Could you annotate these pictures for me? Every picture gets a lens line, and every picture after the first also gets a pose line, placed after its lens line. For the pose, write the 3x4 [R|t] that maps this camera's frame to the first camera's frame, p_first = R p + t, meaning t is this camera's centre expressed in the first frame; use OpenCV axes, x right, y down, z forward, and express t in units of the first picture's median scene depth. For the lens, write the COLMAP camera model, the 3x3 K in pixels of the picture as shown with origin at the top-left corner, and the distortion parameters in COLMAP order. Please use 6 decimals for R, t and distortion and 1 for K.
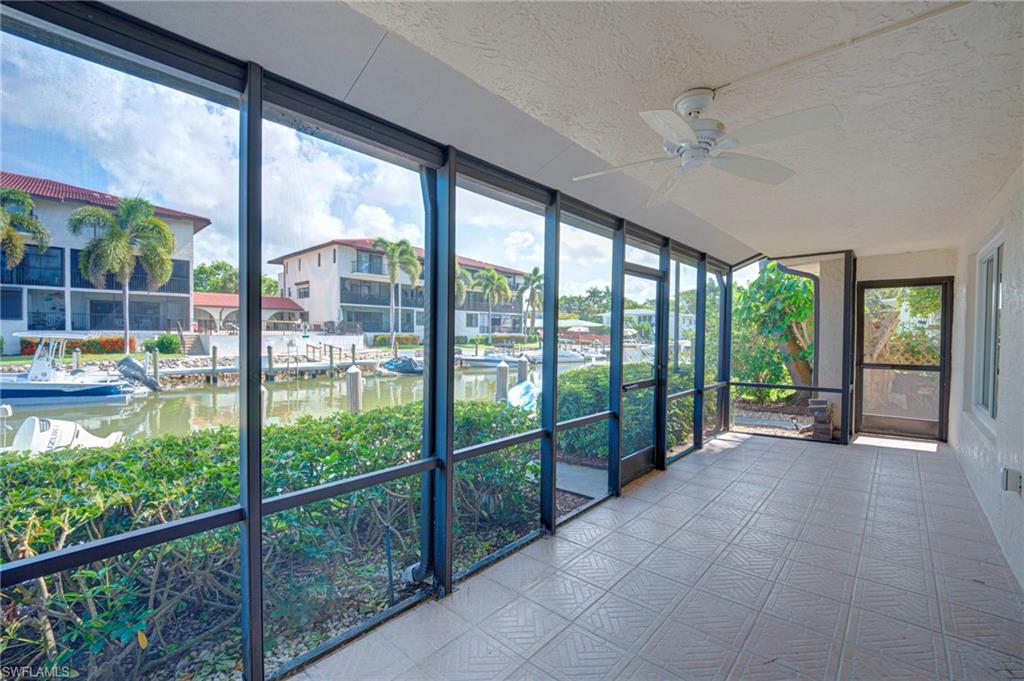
lens RADIAL K [[424.4, 0, 508.5], [0, 424.4, 335.2], [0, 0, 1]] dist [-0.013620, -0.000194]
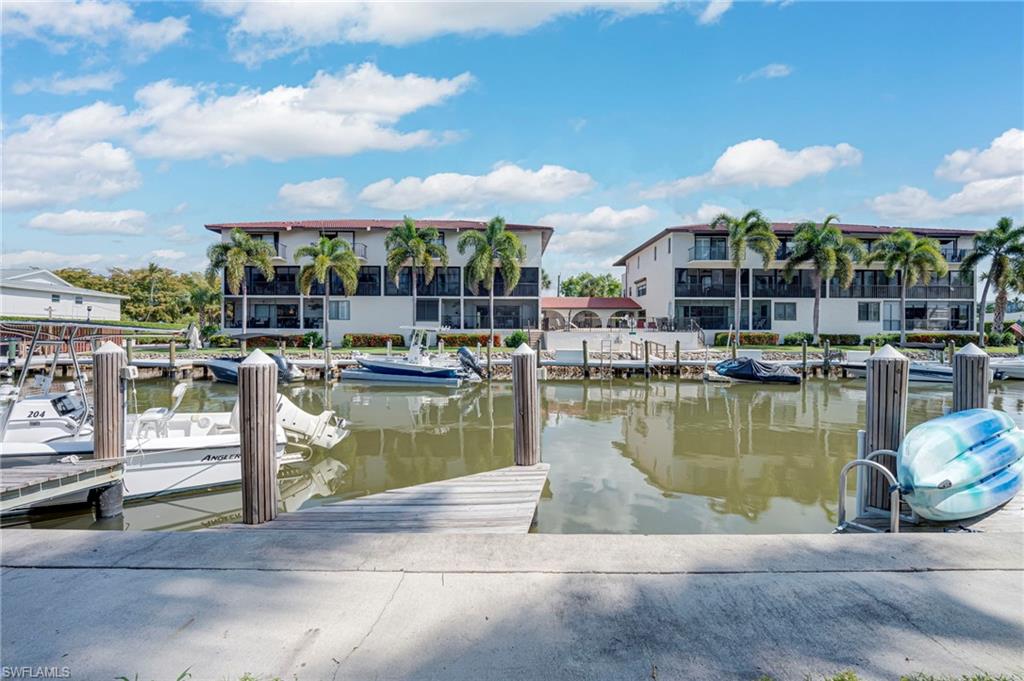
lens RADIAL K [[422.1, 0, 512.3], [0, 422.1, 338.9], [0, 0, 1]] dist [0.000321, -0.008884]
pose [[0.690787, 0.000436, -0.723059, 0.013158], [-0.002981, 0.999993, -0.002244, 0.019528], [0.723053, 0.003705, 0.690783, 0.175032]]
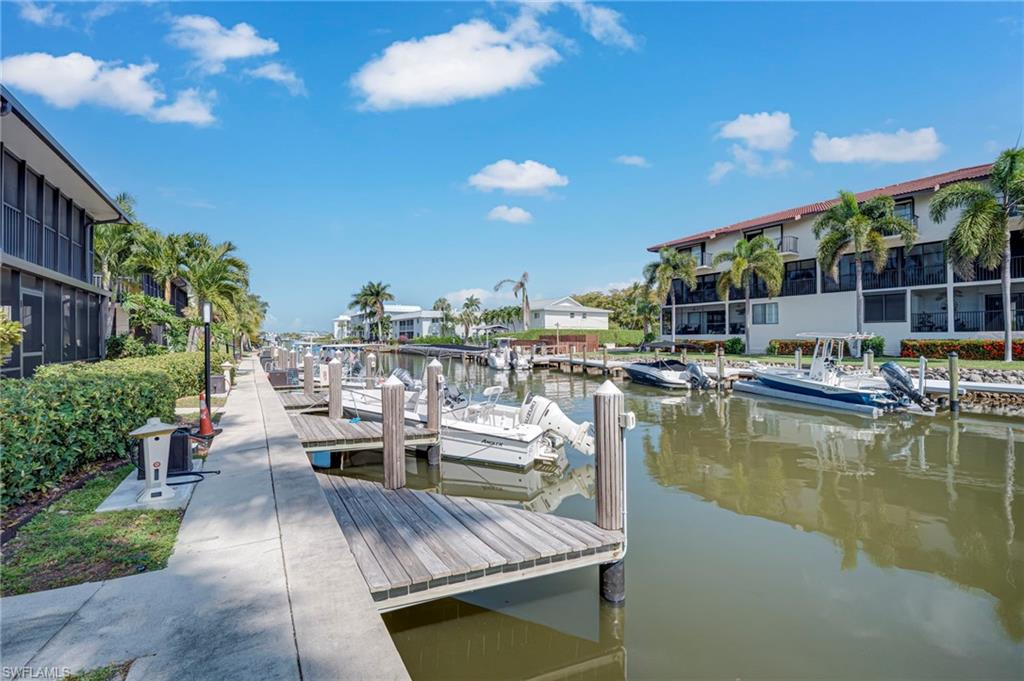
lens RADIAL K [[424.4, 0, 508.5], [0, 424.4, 335.2], [0, 0, 1]] dist [-0.013620, -0.000194]
pose [[-0.271279, -0.011852, -0.962428, 0.043640], [-0.002164, 0.999929, -0.011704, 0.007182], [0.962498, -0.001092, -0.271285, 0.299963]]
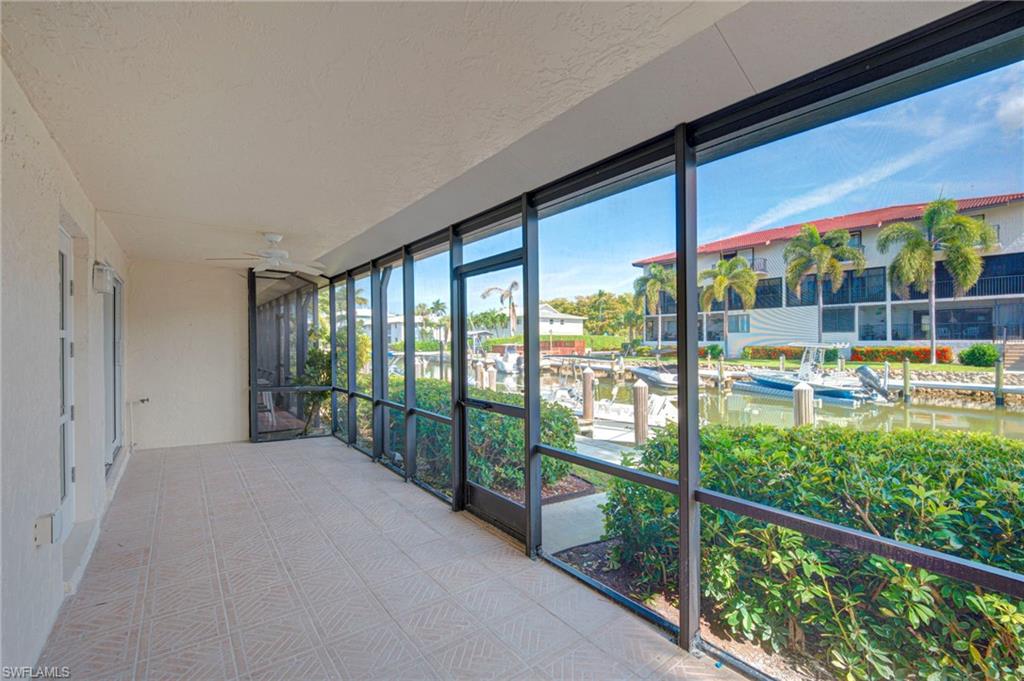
lens RADIAL K [[422.1, 0, 512.3], [0, 422.1, 338.9], [0, 0, 1]] dist [0.000321, -0.008884]
pose [[-0.151521, -0.011382, -0.988389, 0.167447], [-0.001659, 0.999935, -0.011261, -0.001149], [0.988453, -0.000067, -0.151530, 0.164087]]
